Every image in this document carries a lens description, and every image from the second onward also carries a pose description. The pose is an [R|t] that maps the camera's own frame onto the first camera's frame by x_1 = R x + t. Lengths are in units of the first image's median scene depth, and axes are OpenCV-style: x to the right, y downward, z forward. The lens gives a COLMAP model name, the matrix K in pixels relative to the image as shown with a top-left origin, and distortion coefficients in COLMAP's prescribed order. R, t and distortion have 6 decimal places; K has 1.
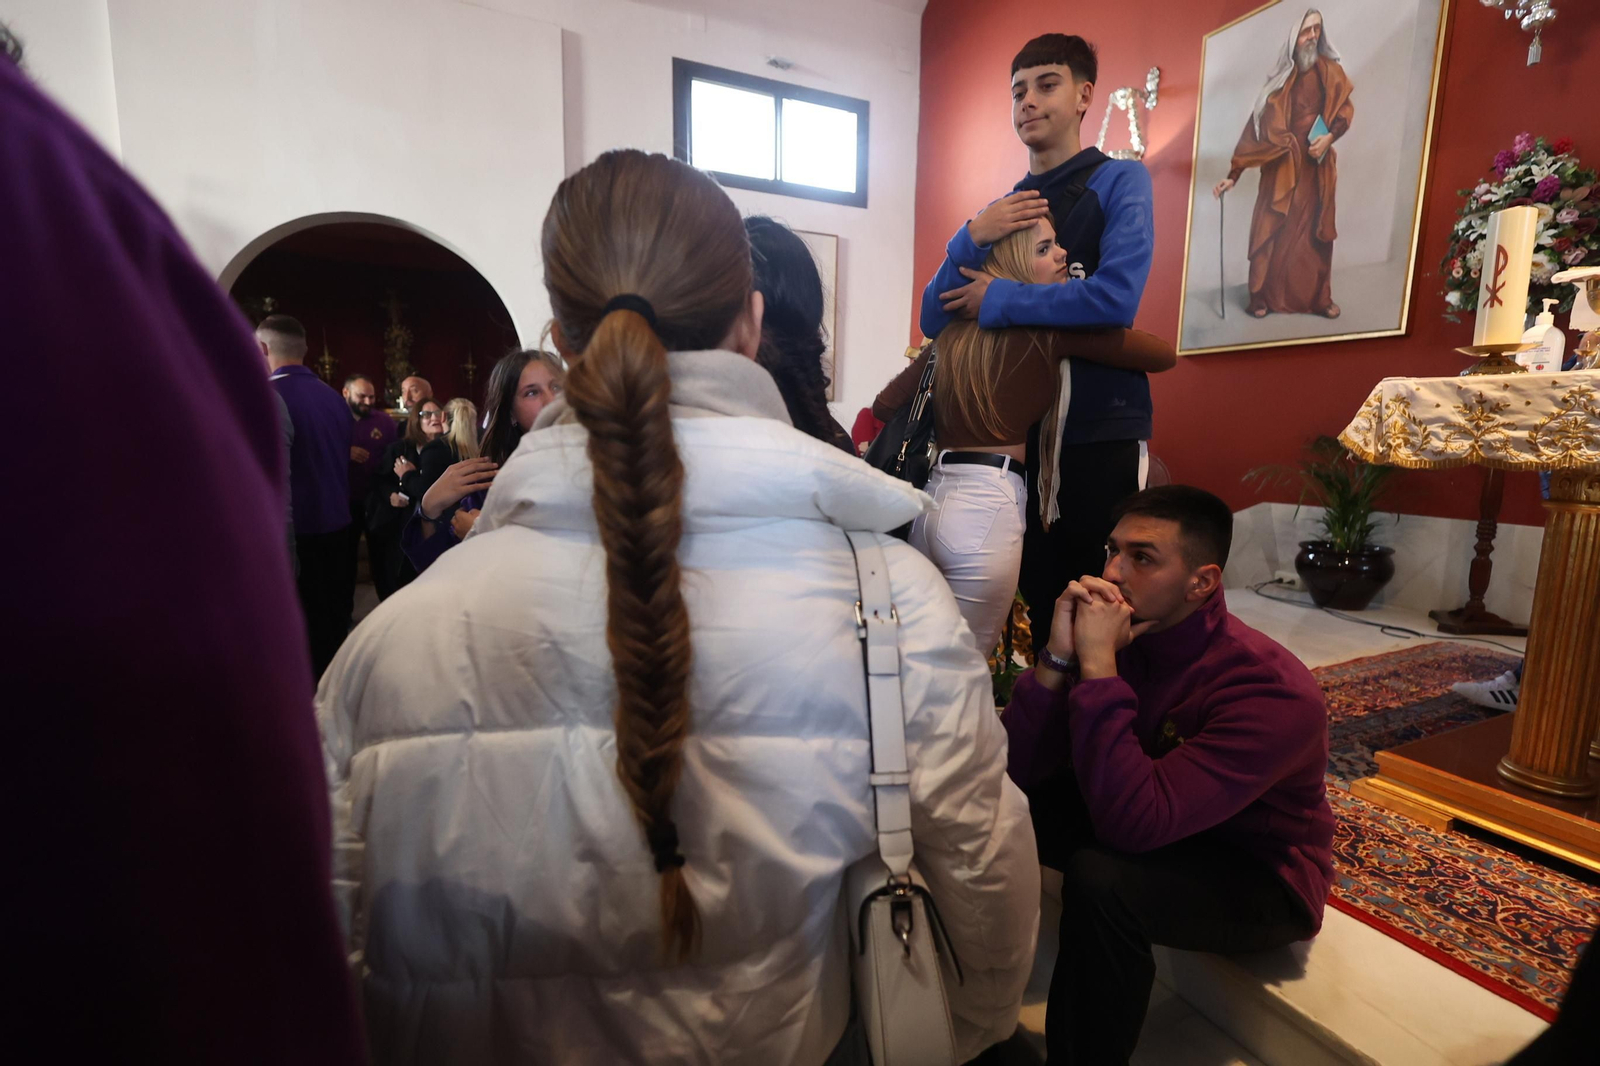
lens RADIAL K [[737.0, 0, 797.0], [0, 737.0, 538.2], [0, 0, 1]] dist [-0.002133, 0.000970]
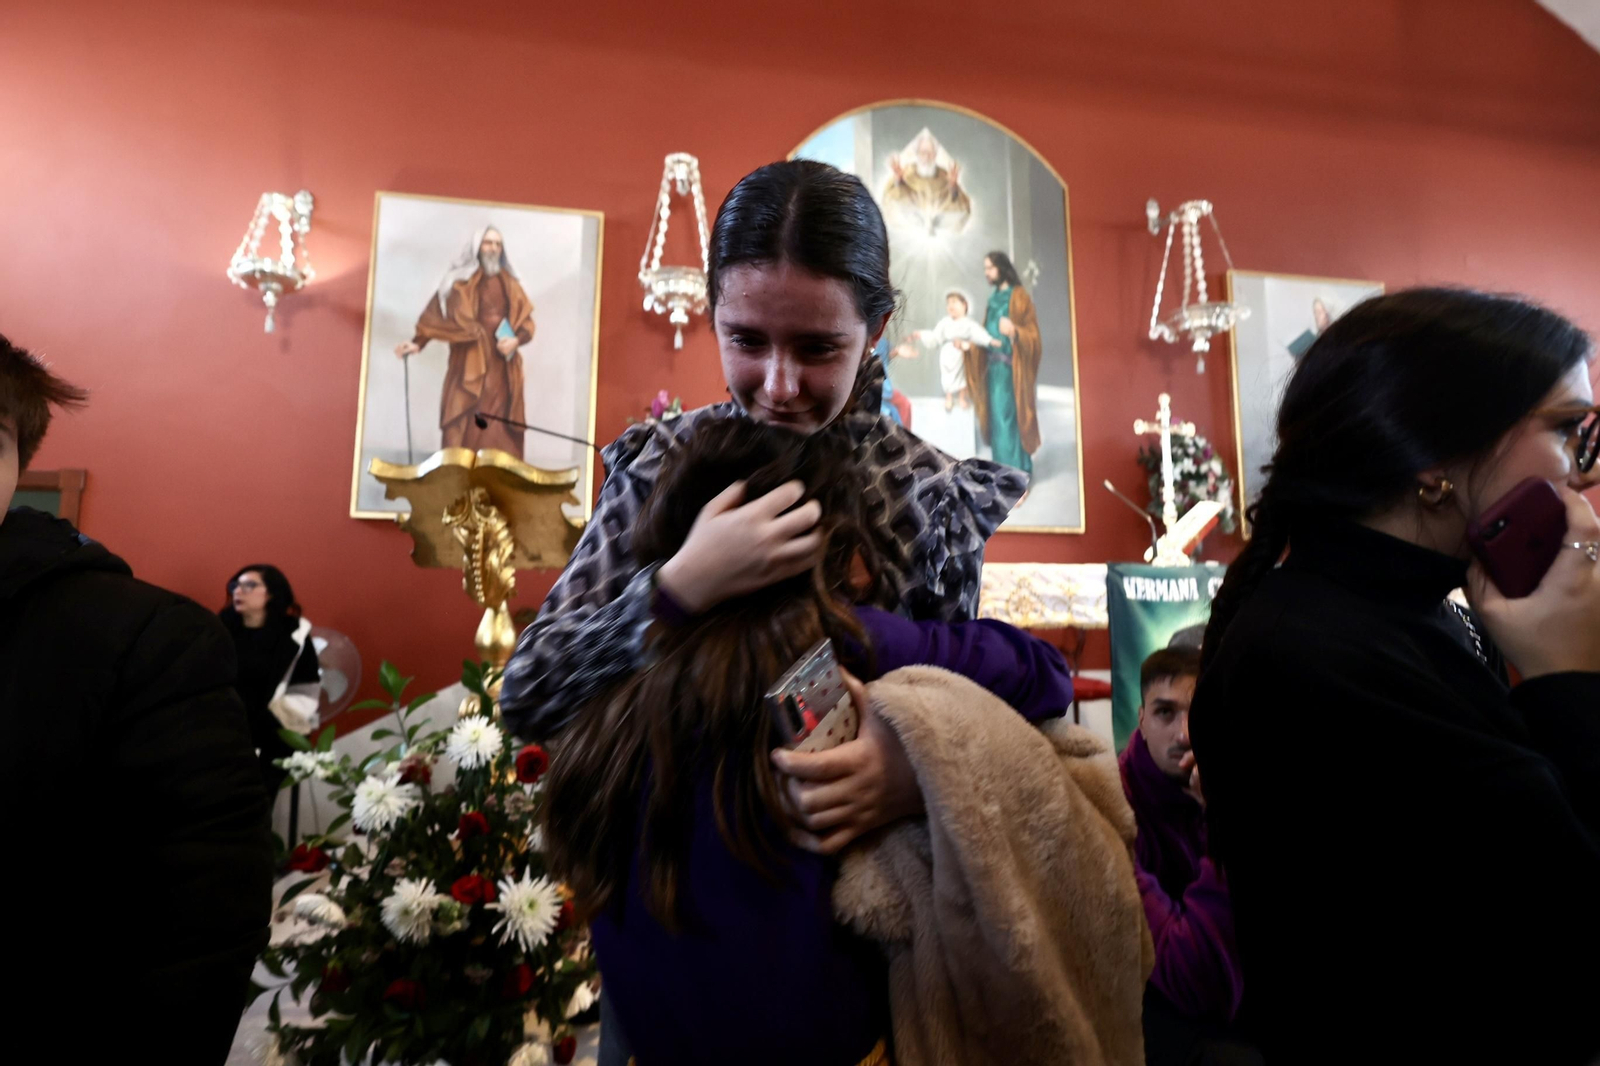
lens RADIAL K [[737.0, 0, 800.4], [0, 737.0, 534.6], [0, 0, 1]] dist [-0.002133, 0.000970]
pose [[0.268990, 0.097587, 0.958186, -0.185050], [0.136380, 0.980971, -0.138193, -0.045111], [-0.953438, 0.167850, 0.250562, 0.342882]]
